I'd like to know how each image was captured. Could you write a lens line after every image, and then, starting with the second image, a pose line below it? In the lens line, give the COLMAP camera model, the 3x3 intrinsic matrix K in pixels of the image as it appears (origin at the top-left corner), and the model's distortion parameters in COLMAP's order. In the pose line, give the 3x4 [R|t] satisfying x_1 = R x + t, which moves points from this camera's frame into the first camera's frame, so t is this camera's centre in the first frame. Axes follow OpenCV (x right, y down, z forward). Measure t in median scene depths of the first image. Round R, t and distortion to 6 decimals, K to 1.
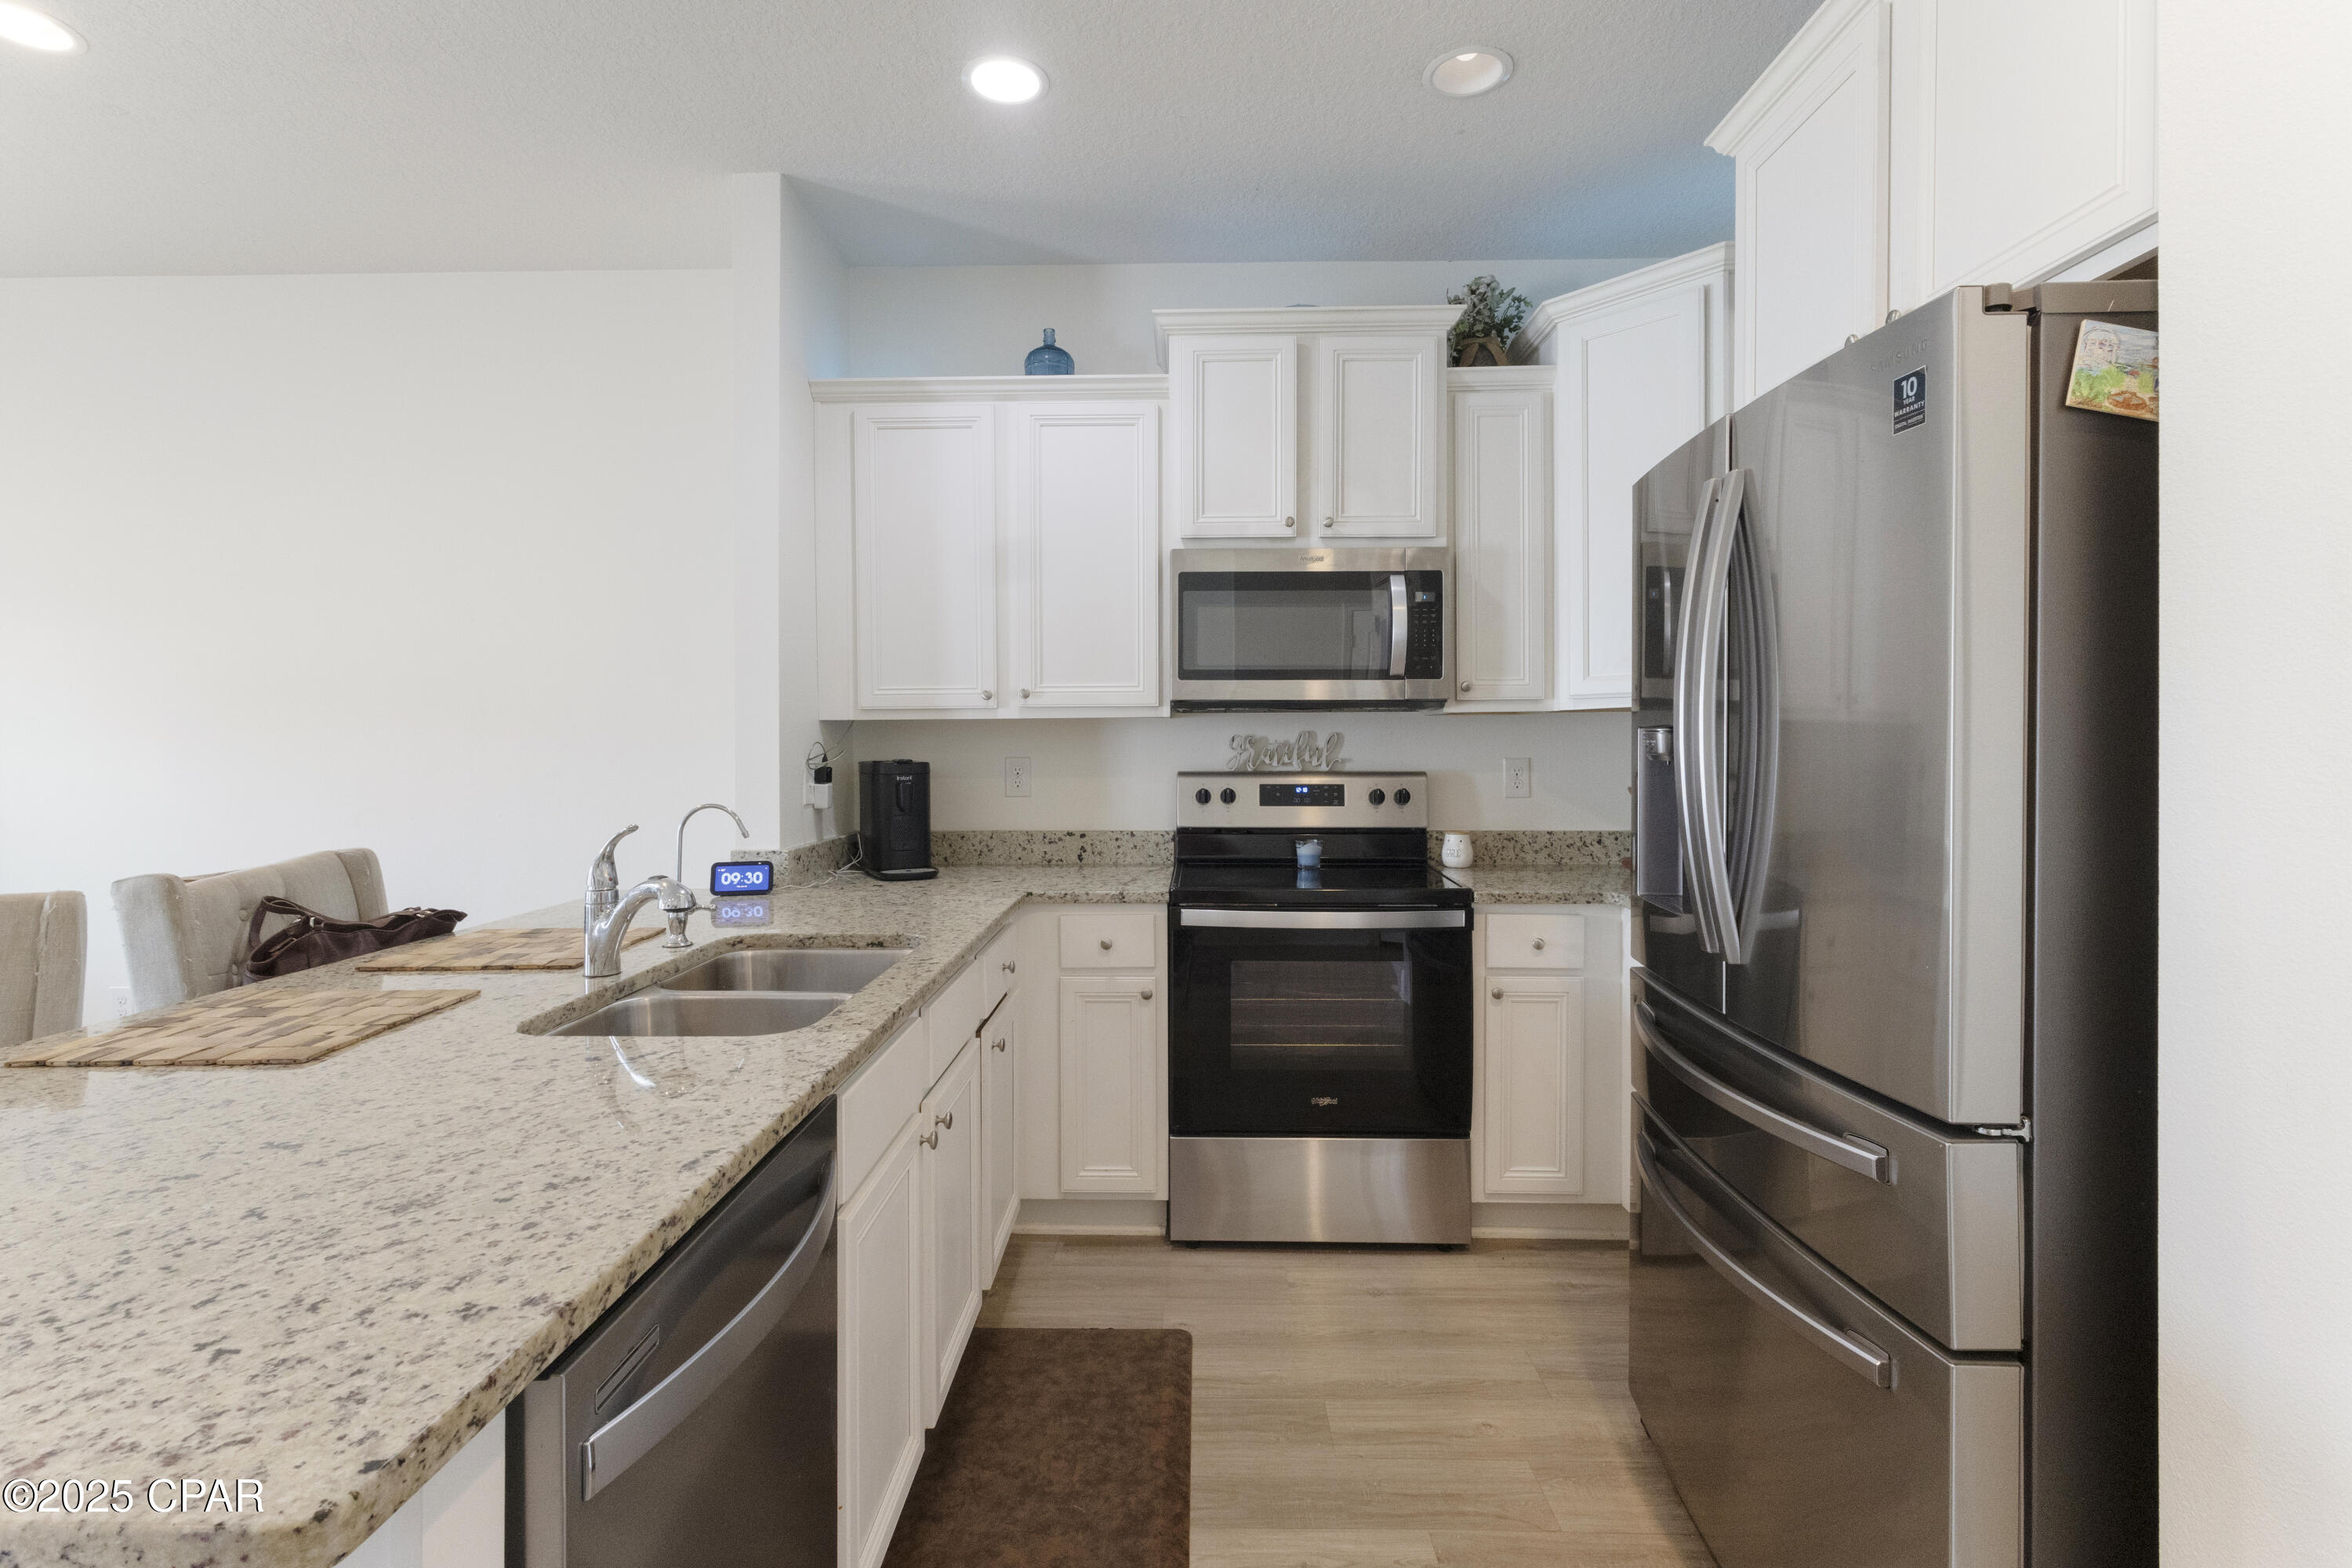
lens RADIAL K [[1090.6, 0, 1179.8], [0, 1090.6, 740.2], [0, 0, 1]] dist [-0.000165, 0.000433]
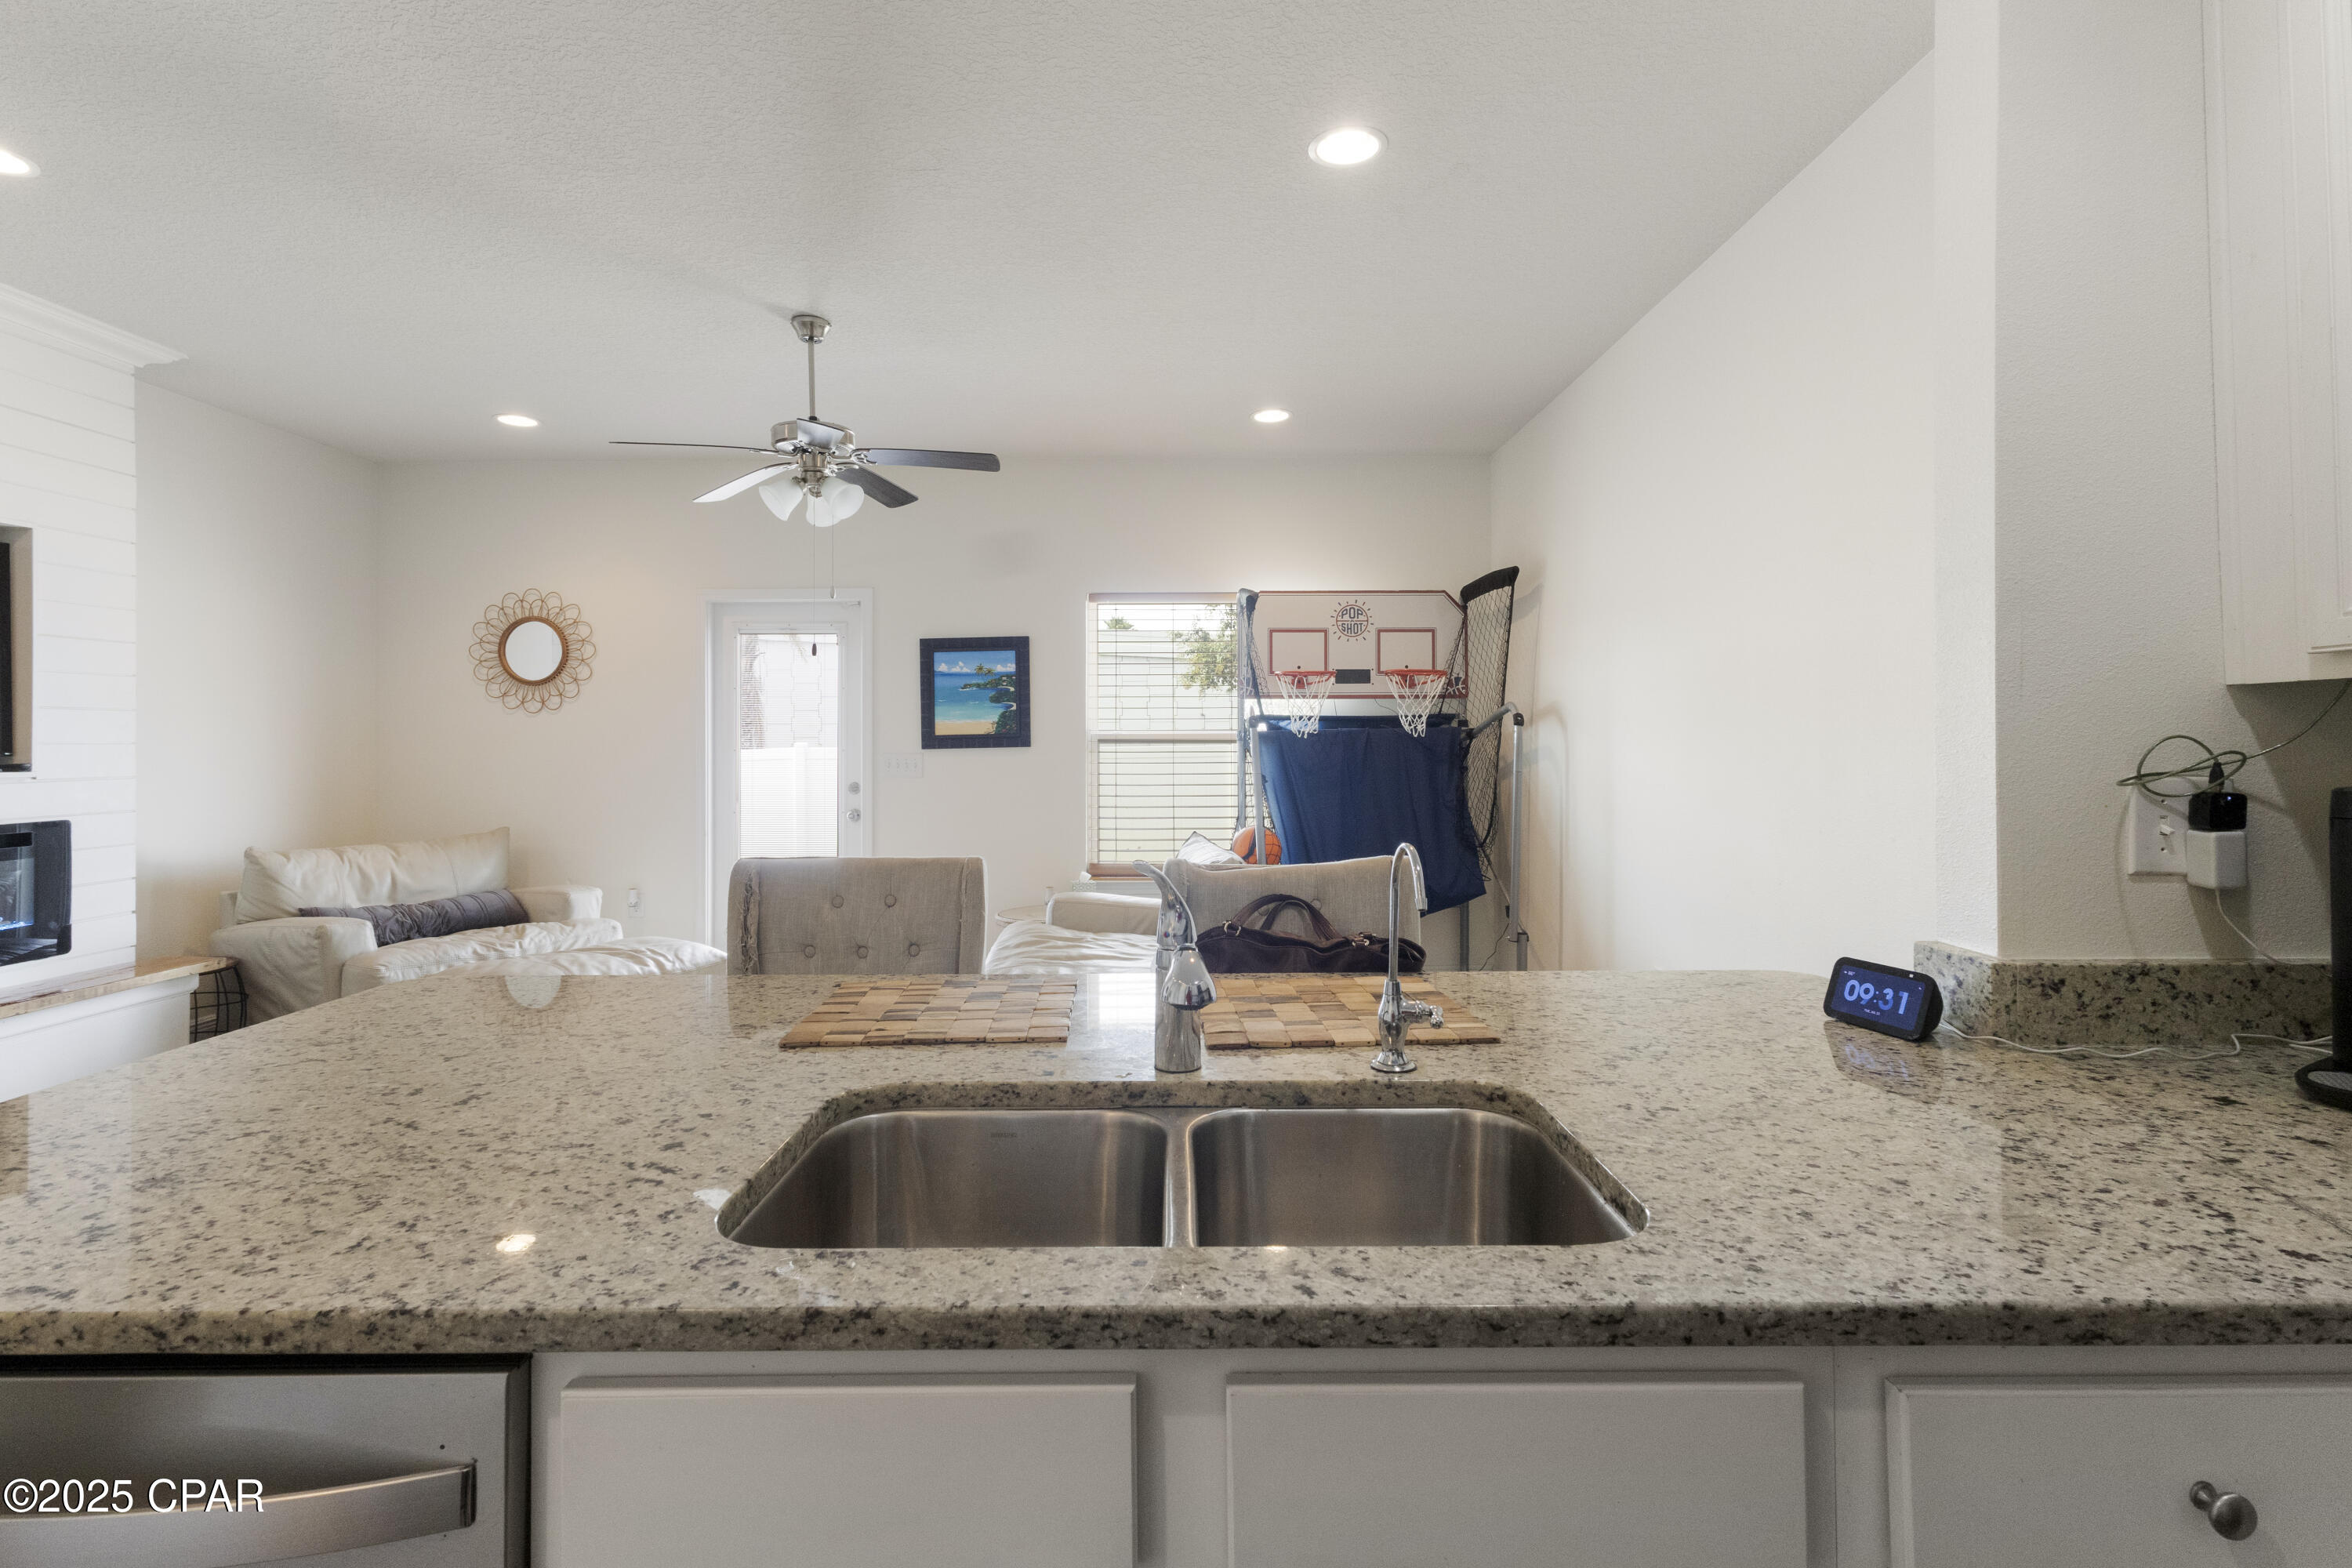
lens RADIAL K [[1097.3, 0, 1167.3], [0, 1097.3, 740.5], [0, 0, 1]] dist [0.001682, -0.000148]
pose [[0.011837, -0.001419, -0.999929, 0.110991], [0.006050, 0.999981, -0.001347, 0.001828], [0.999912, -0.006033, 0.011845, 0.585742]]
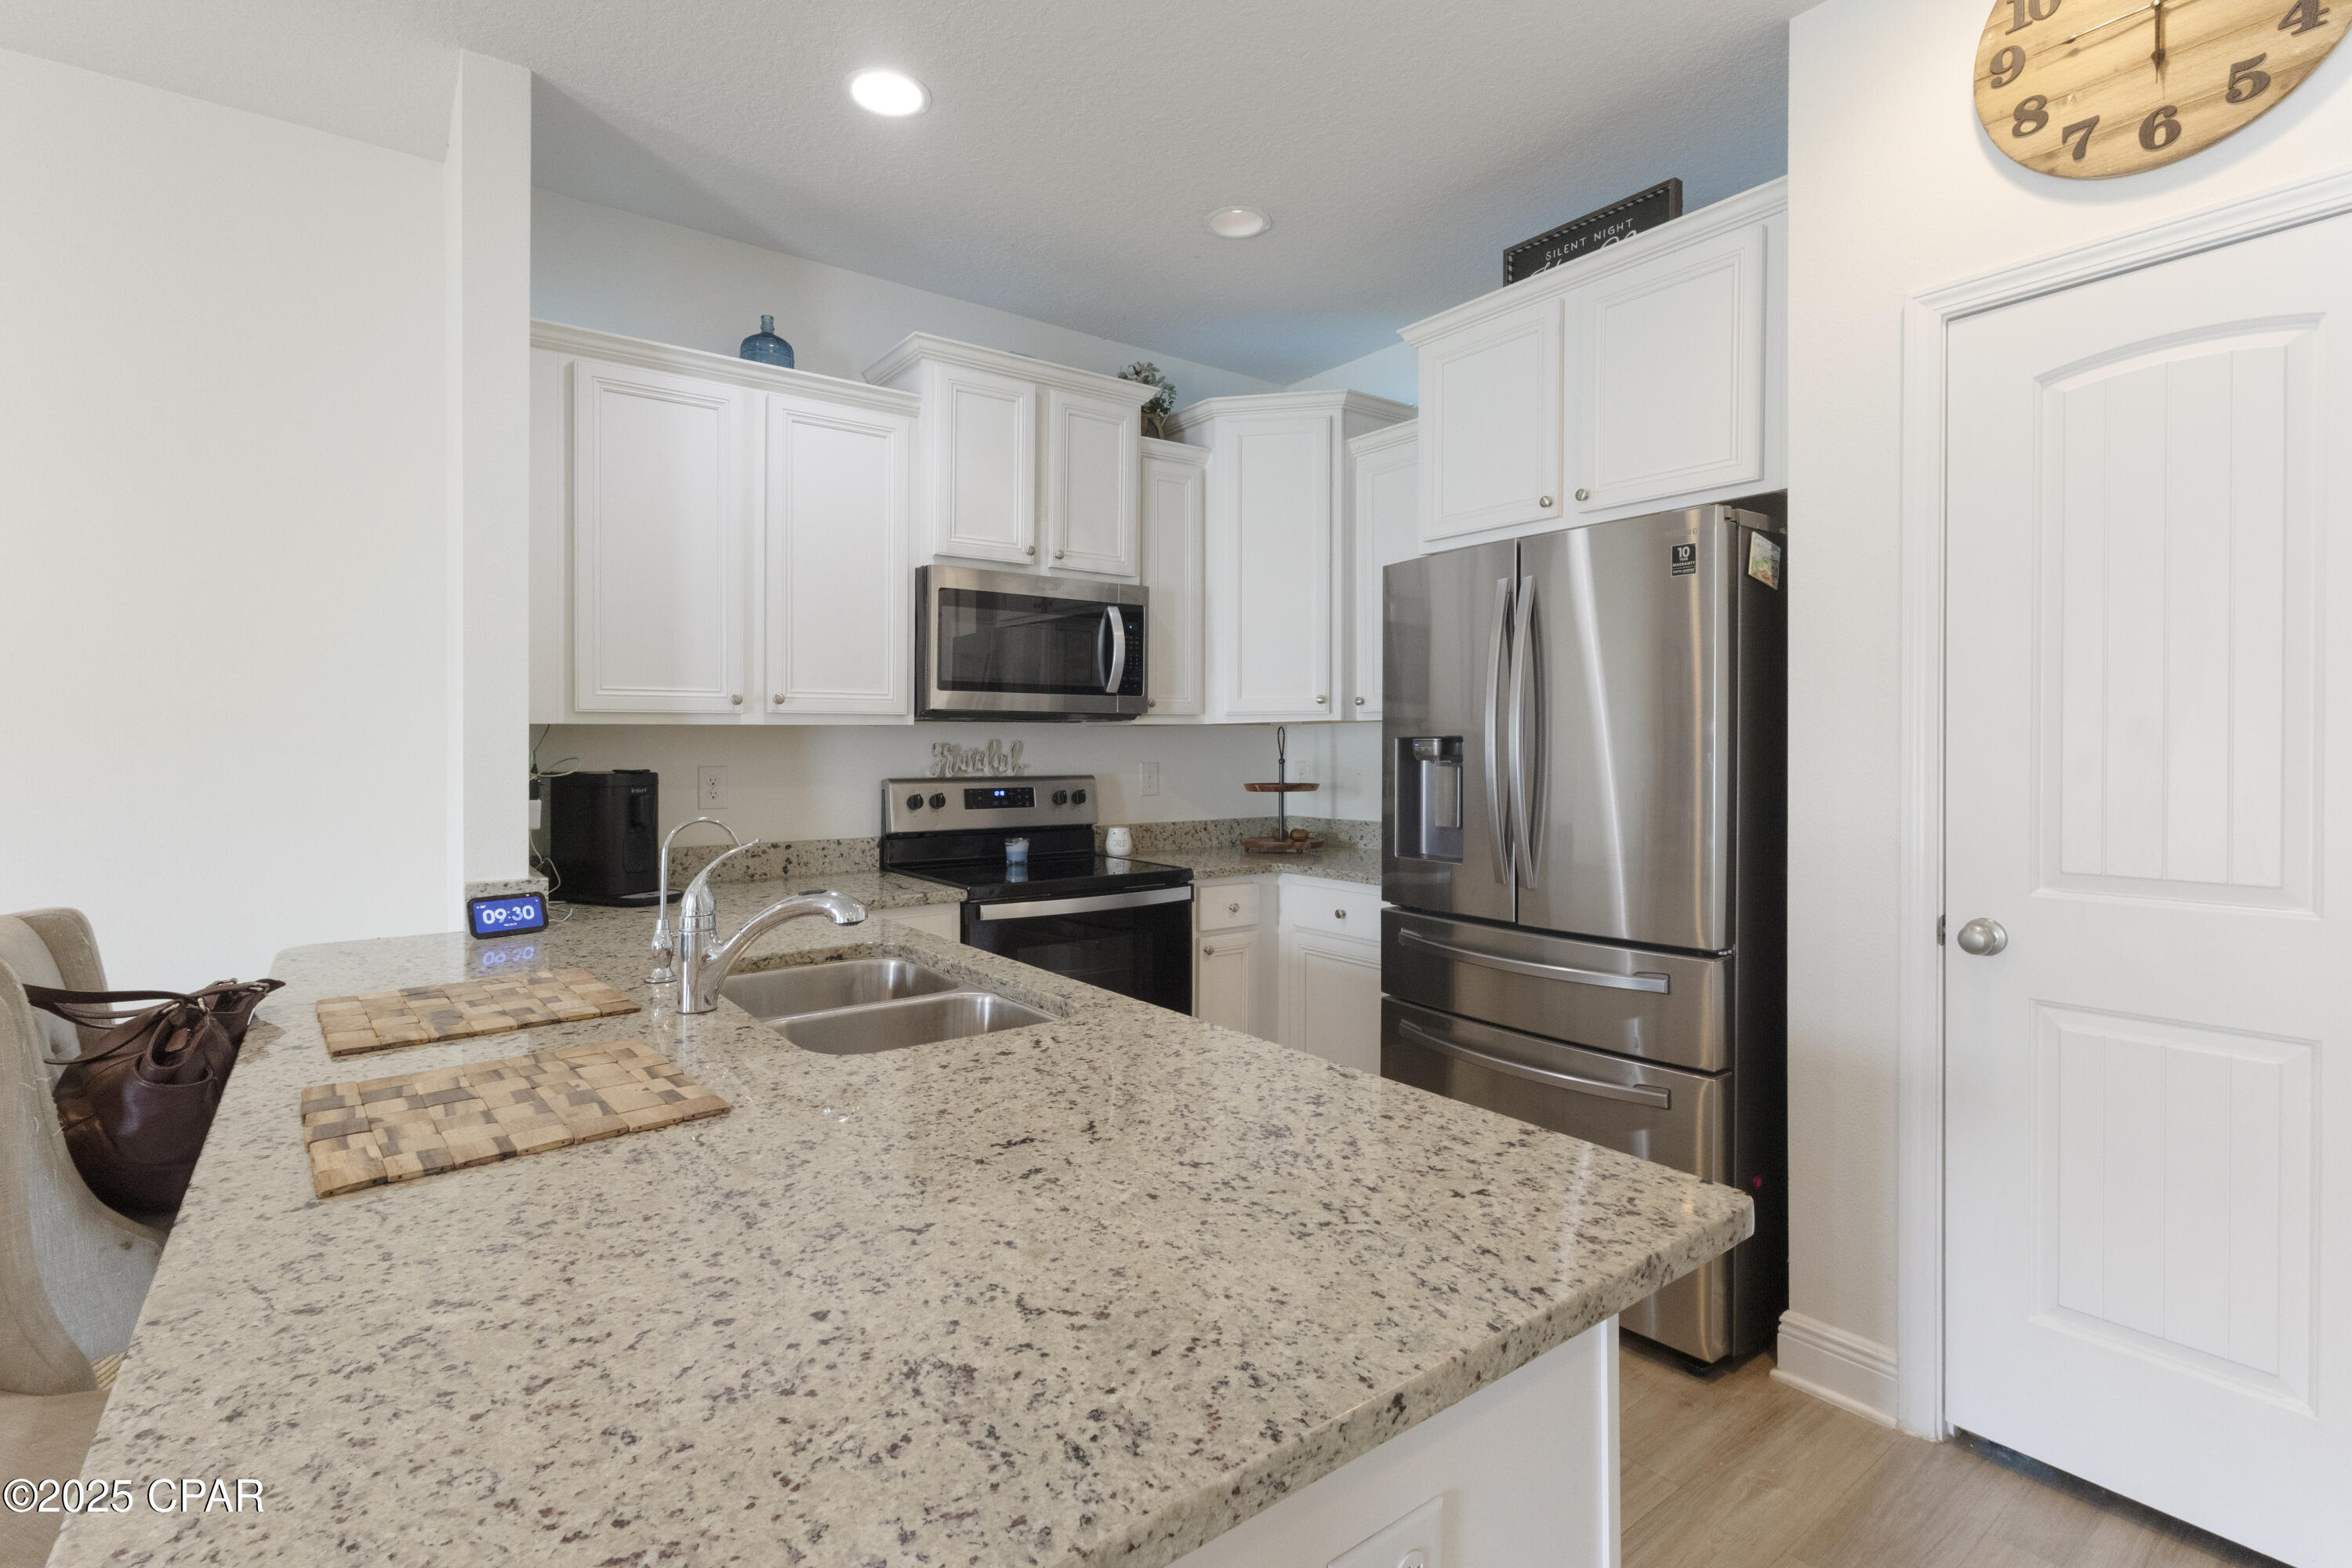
lens RADIAL K [[1089.7, 0, 1173.3], [0, 1089.7, 746.0], [0, 0, 1]] dist [-0.000138, -0.000237]
pose [[0.791593, 0.000608, 0.611049, -0.455140], [0.000773, 0.999998, -0.001997, 0.000688], [-0.611048, 0.002053, 0.791591, 0.034204]]
